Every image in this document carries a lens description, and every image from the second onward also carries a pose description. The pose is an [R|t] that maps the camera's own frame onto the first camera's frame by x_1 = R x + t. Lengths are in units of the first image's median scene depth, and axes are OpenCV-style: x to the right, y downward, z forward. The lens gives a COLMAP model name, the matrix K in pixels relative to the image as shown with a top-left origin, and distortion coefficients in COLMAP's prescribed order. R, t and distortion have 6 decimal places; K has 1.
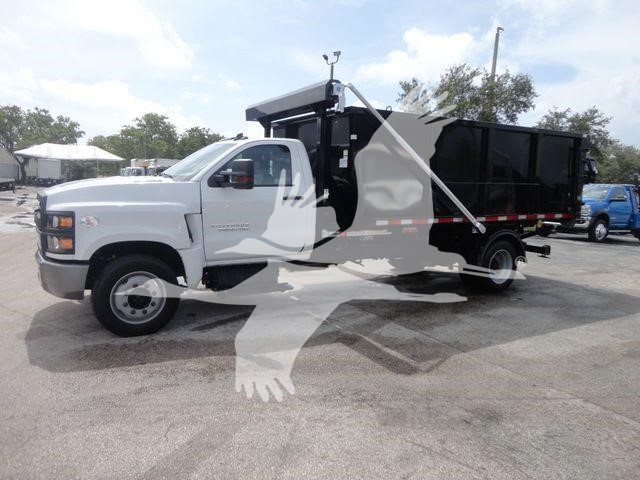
lens RADIAL K [[464.5, 0, 319.1], [0, 464.5, 246.6], [0, 0, 1]] dist [-0.017672, 0.010821]
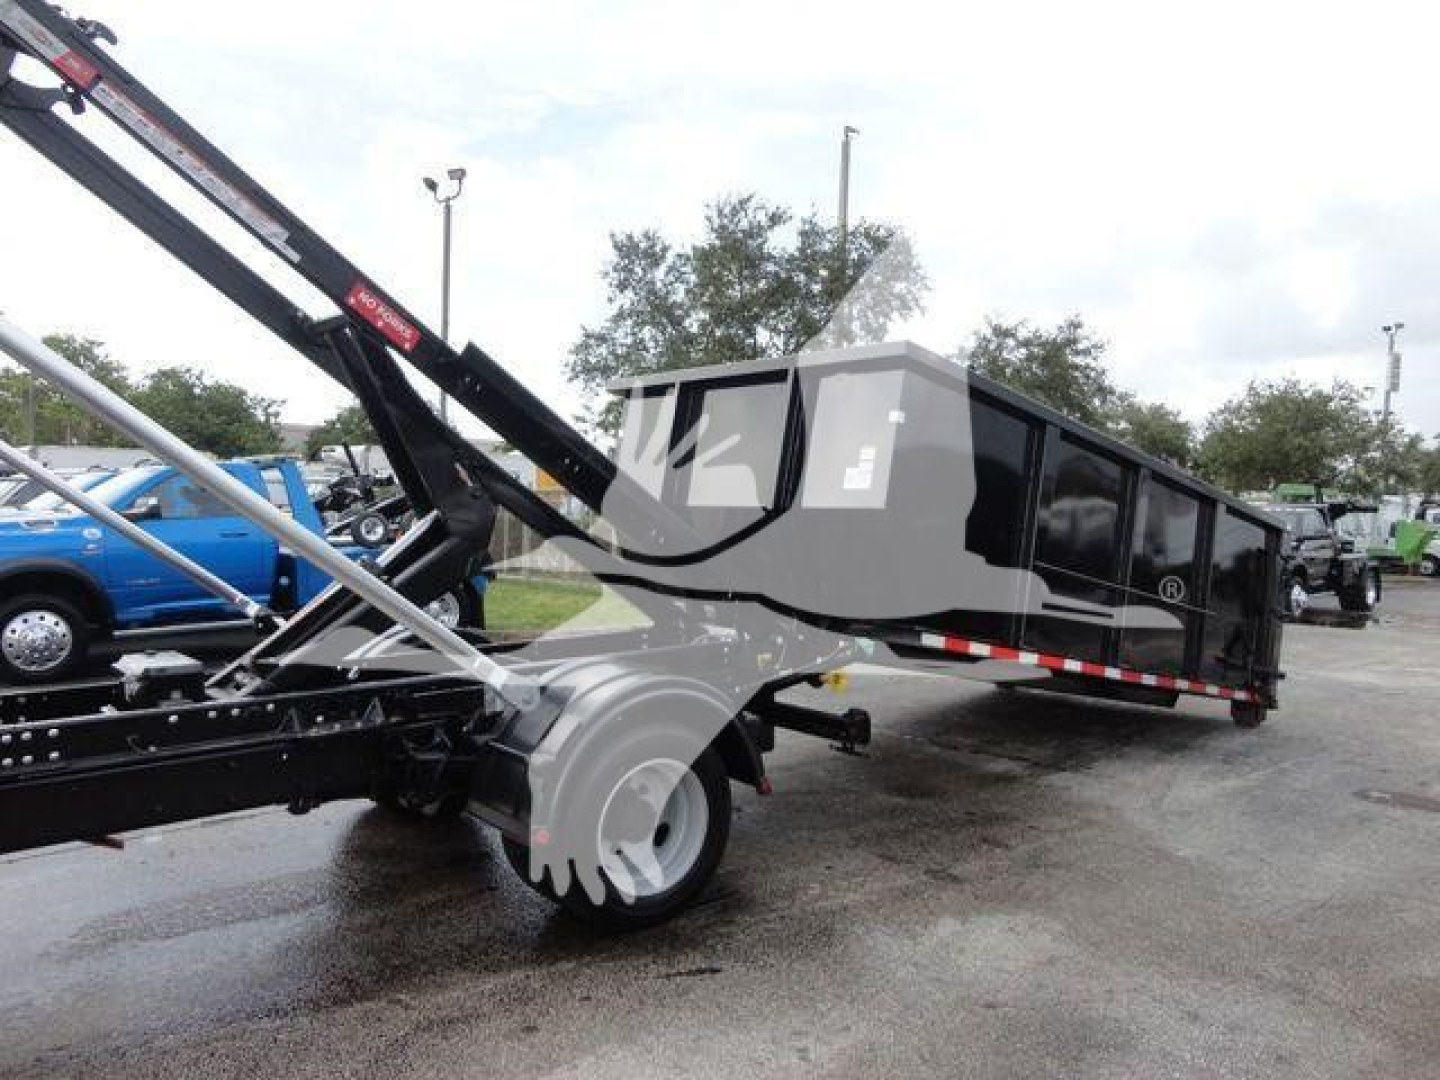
lens RADIAL K [[1045.1, 0, 728.2], [0, 1045.1, 542.9], [0, 0, 1]] dist [-0.017672, 0.010821]
pose [[0.981891, -0.032653, 0.186613, 0.442686], [0.049331, 0.995122, -0.085438, -0.077614], [-0.182913, 0.093096, 0.978711, 0.566808]]
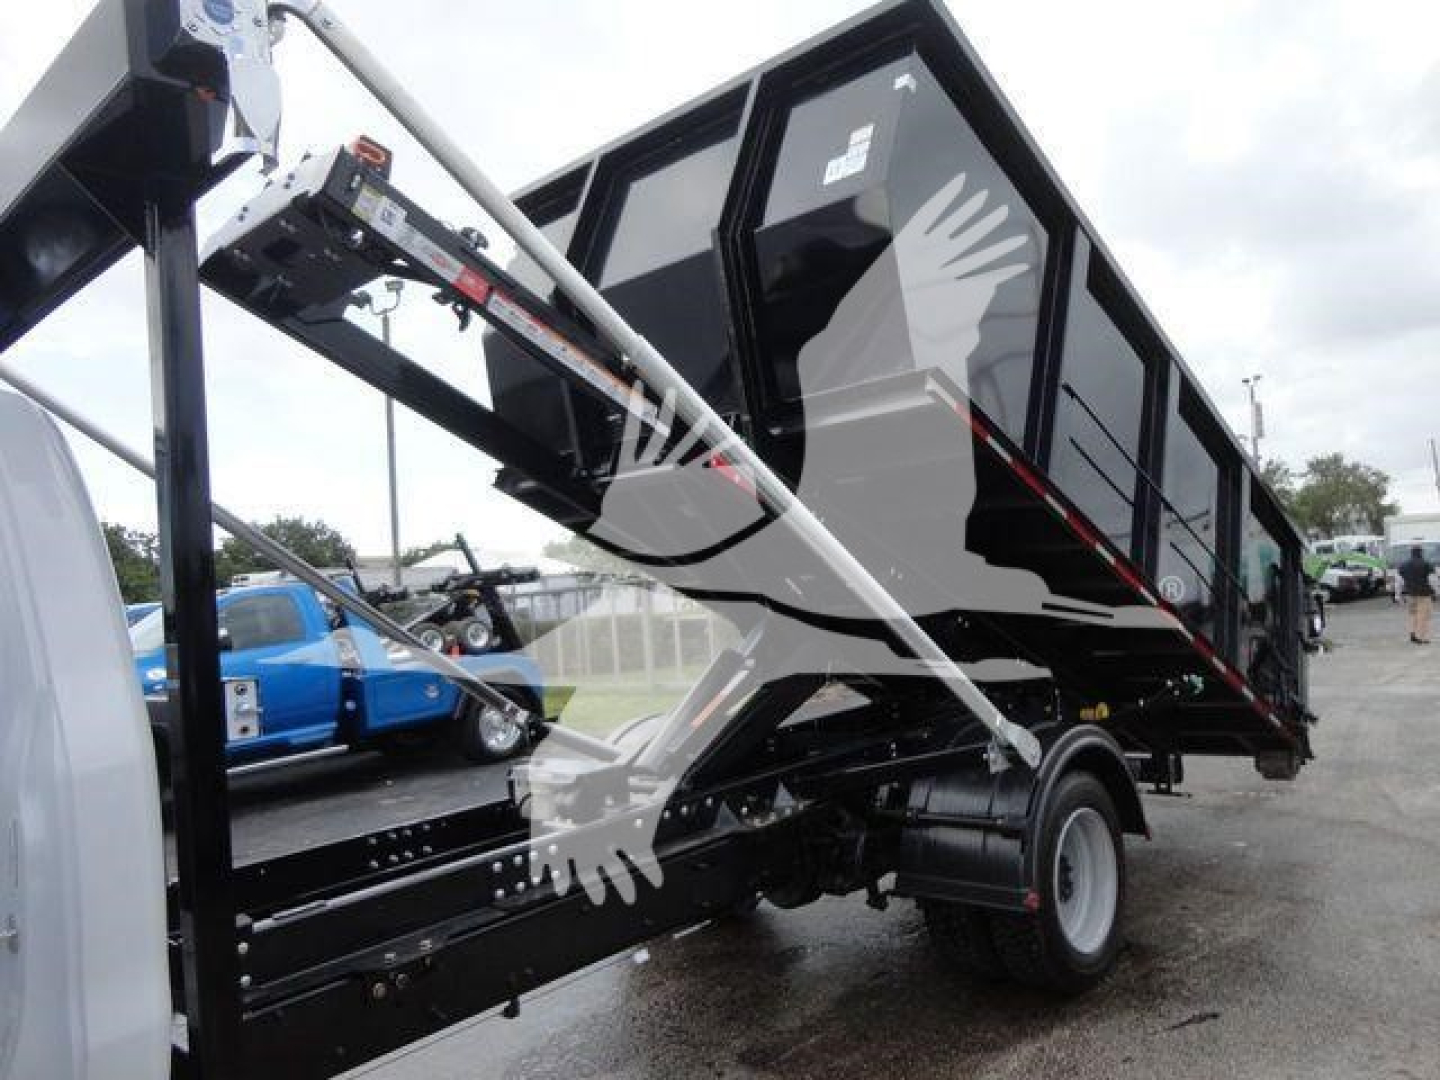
lens RADIAL K [[1045.1, 0, 728.2], [0, 1045.1, 549.2], [0, 0, 1]] dist [-0.017672, 0.010821]
pose [[0.947324, -0.100107, 0.304231, 0.079400], [0.153151, 0.975846, -0.155783, -0.094708], [-0.281287, 0.194171, 0.939774, 0.664181]]
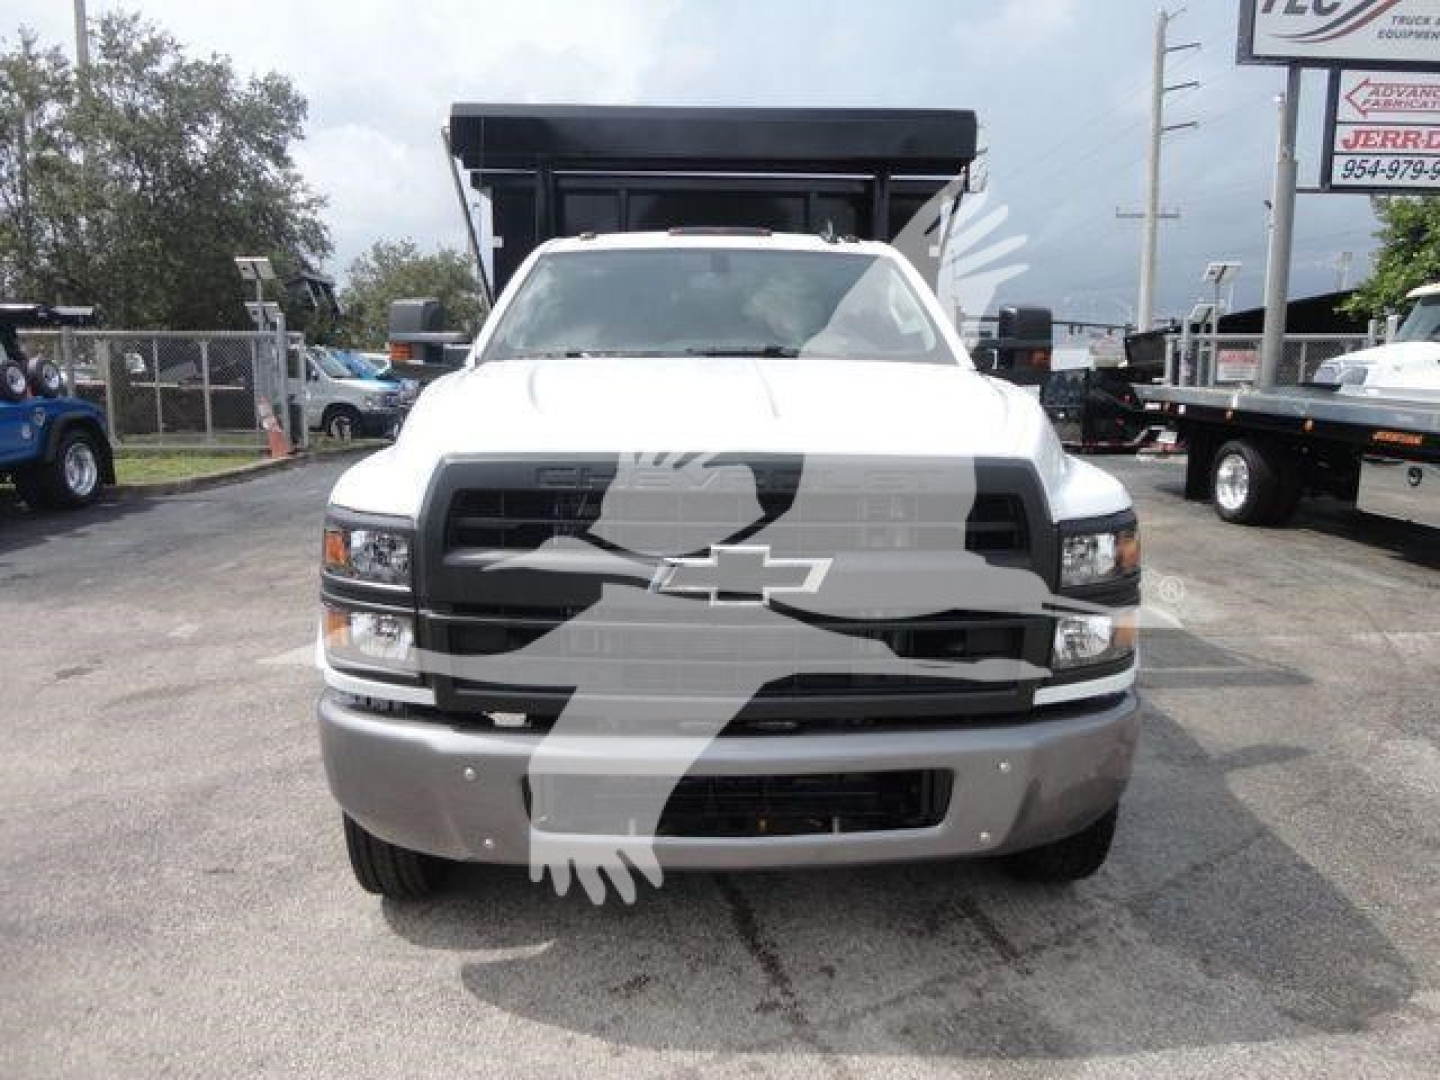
lens RADIAL K [[1045.1, 0, 739.1], [0, 1045.1, 535.5], [0, 0, 1]] dist [-0.017672, 0.010821]
pose [[0.472889, -0.181069, 0.862317, -0.959950], [0.130768, 0.982242, 0.134538, -0.138655], [-0.871364, 0.049142, 0.488170, 0.735265]]
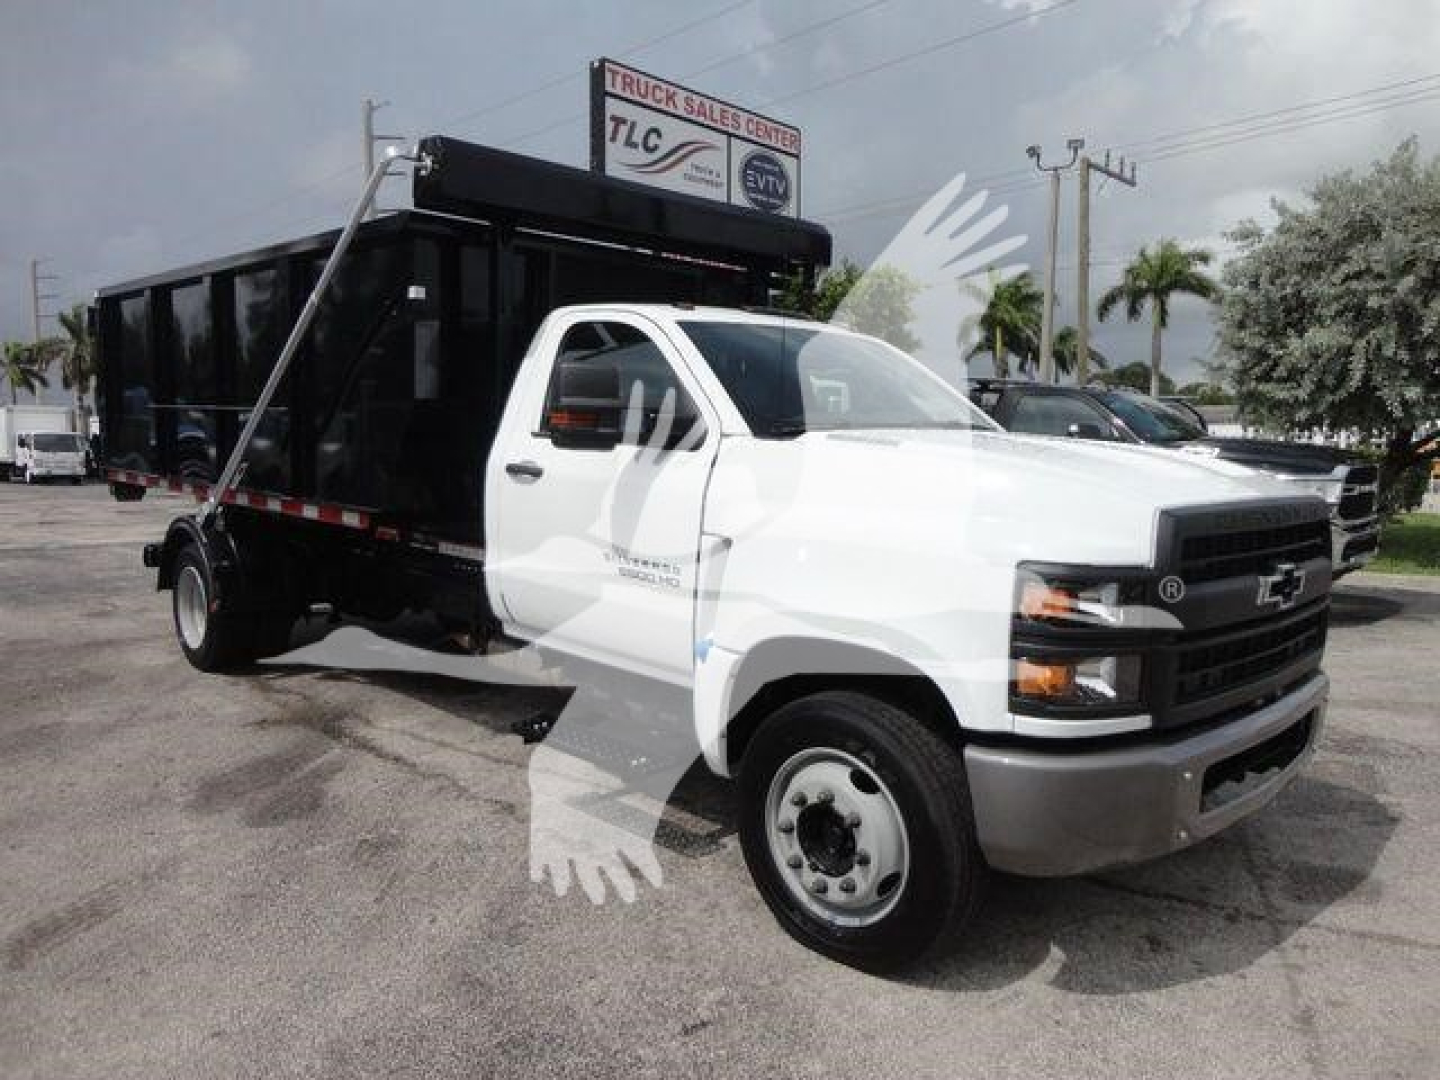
lens RADIAL K [[1045.1, 0, 731.7], [0, 1045.1, 541.9], [0, 0, 1]] dist [-0.017672, 0.010821]
pose [[-0.259368, -0.136074, 0.956144, -1.077405], [0.099779, 0.980951, 0.166671, -0.221820], [-0.960610, 0.138633, -0.240850, 1.406782]]
